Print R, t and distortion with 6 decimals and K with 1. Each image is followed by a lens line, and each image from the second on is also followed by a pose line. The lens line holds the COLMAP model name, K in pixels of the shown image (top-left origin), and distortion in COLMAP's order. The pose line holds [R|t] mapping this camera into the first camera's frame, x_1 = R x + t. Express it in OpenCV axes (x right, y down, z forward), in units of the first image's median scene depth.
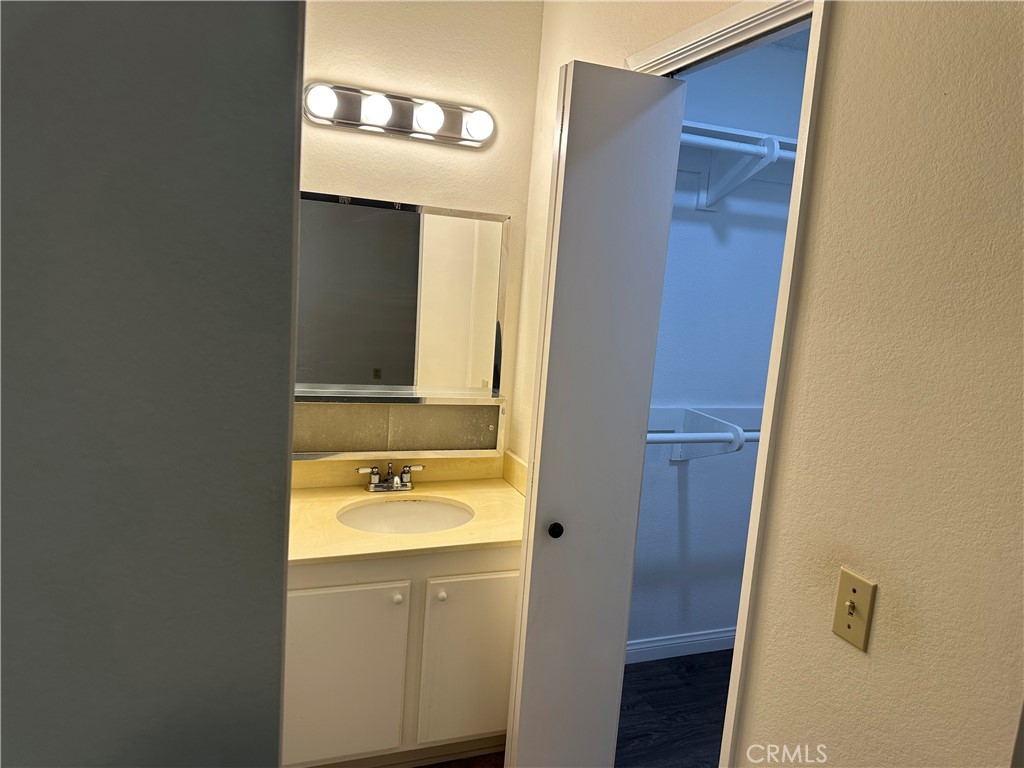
lens RADIAL K [[718.5, 0, 515.1], [0, 718.5, 379.6], [0, 0, 1]] dist [0.118917, -0.197783]
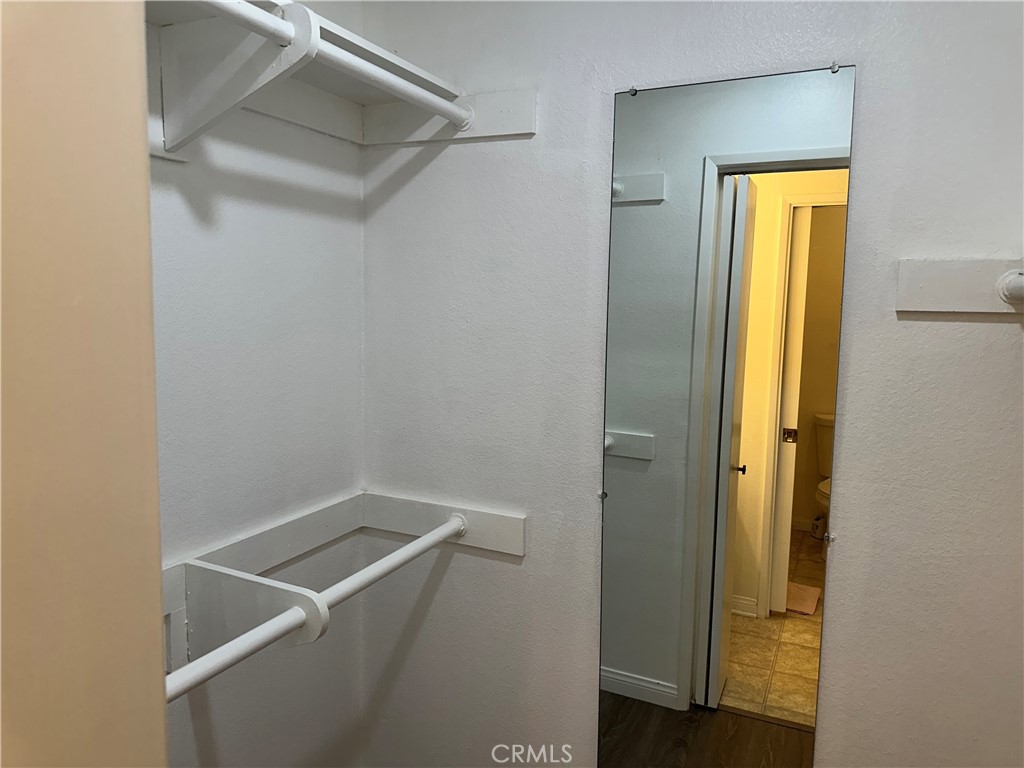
lens RADIAL K [[718.5, 0, 515.1], [0, 718.5, 379.6], [0, 0, 1]] dist [0.118917, -0.197783]
pose [[0.729877, -0.138801, 0.669338, 0.090453], [0.134011, 0.989222, 0.059003, -0.088193], [-0.670314, 0.046634, 0.740611, 0.507625]]
